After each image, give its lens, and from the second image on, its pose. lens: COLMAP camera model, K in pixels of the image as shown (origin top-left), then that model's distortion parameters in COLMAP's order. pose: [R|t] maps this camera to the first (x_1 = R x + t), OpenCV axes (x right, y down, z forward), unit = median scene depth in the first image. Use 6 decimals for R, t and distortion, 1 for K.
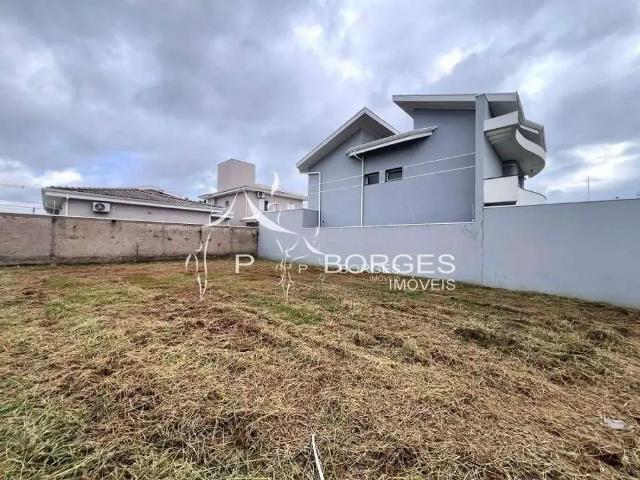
lens RADIAL K [[262.4, 0, 319.1], [0, 262.4, 237.4], [0, 0, 1]] dist [-0.002673, -0.000186]
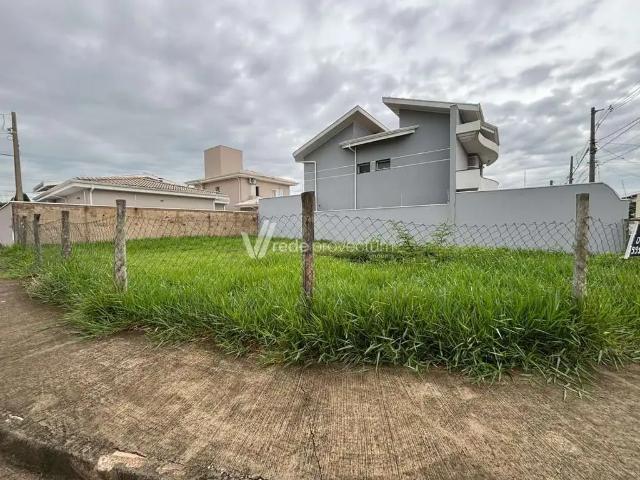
lens RADIAL K [[262.4, 0, 321.9], [0, 262.4, 240.4], [0, 0, 1]] dist [-0.002673, -0.000186]
pose [[0.992153, -0.035835, 0.119788, -0.141716], [0.026824, 0.996746, 0.076007, 0.005309], [-0.122122, -0.072197, 0.989886, -0.168808]]
